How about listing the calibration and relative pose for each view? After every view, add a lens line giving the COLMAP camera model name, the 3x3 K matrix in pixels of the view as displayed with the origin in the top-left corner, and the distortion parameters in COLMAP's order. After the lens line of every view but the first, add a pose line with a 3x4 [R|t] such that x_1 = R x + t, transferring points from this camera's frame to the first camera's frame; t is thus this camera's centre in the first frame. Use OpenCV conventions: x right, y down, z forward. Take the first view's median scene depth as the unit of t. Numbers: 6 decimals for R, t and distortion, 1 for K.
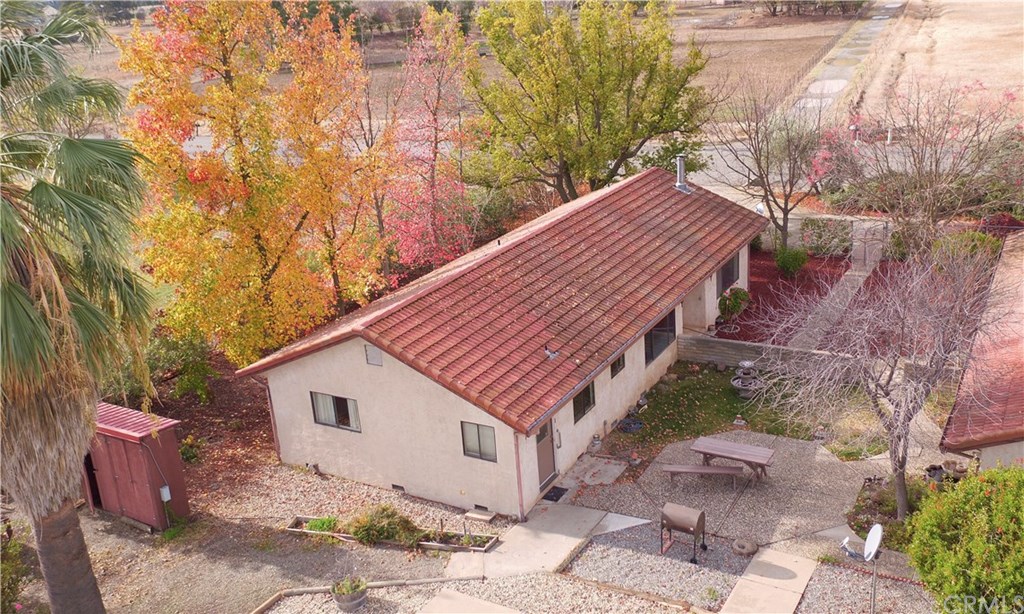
lens RADIAL K [[959.0, 0, 516.2], [0, 959.0, 306.9], [0, 0, 1]] dist [0.002928, 0.004167]
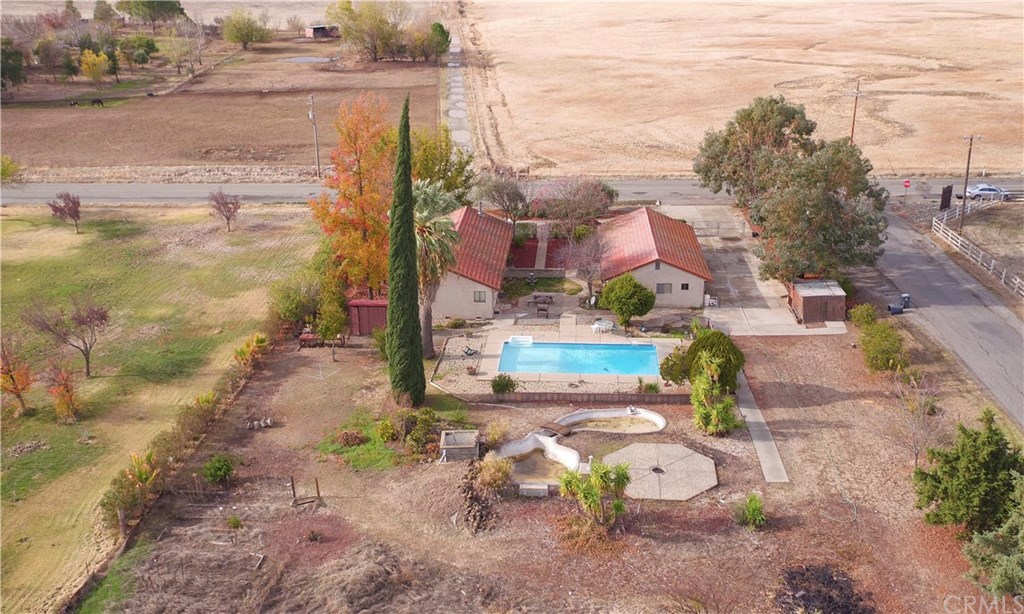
lens RADIAL K [[1023.0, 0, 524.7], [0, 1023.0, 307.3], [0, 0, 1]] dist [0.009494, 0.003391]
pose [[0.887685, -0.094436, 0.450662, -1.456466], [0.095517, 0.995219, 0.020406, 0.113680], [-0.450434, 0.024932, 0.892461, -2.185719]]
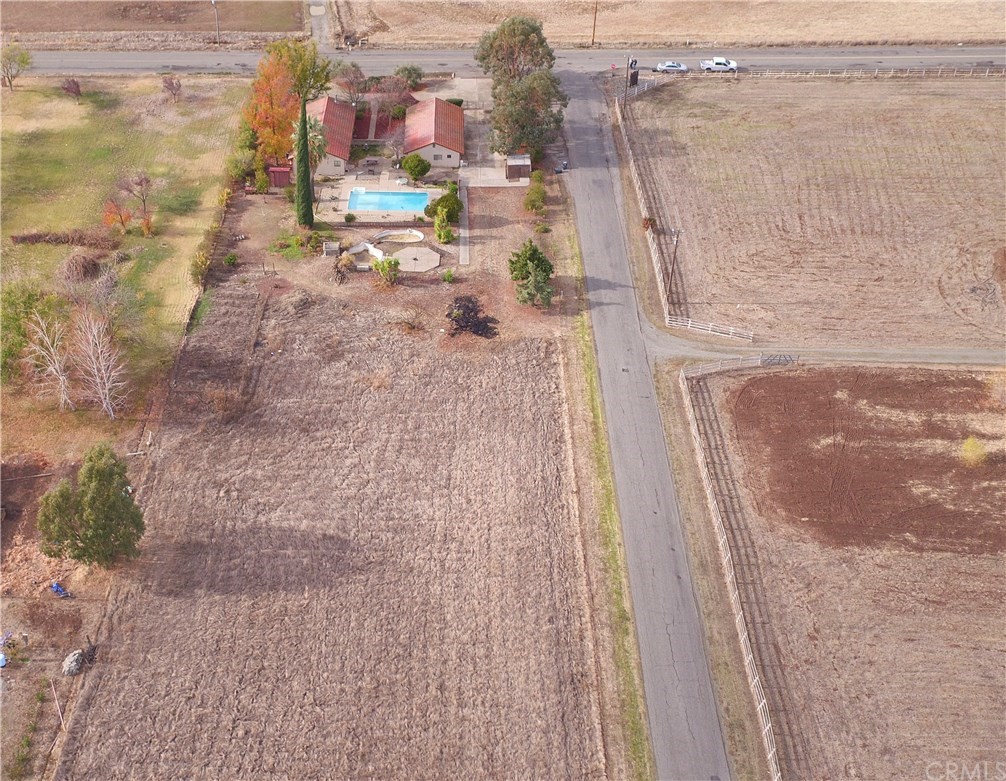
lens RADIAL K [[1321.9, 0, 385.1], [0, 1321.9, 390.5], [0, 0, 1]] dist [0.014927, -0.011837]
pose [[0.886787, -0.217703, 0.407694, -3.451299], [0.098798, 0.951015, 0.292932, -0.909376], [-0.451495, -0.219489, 0.864856, -6.644531]]
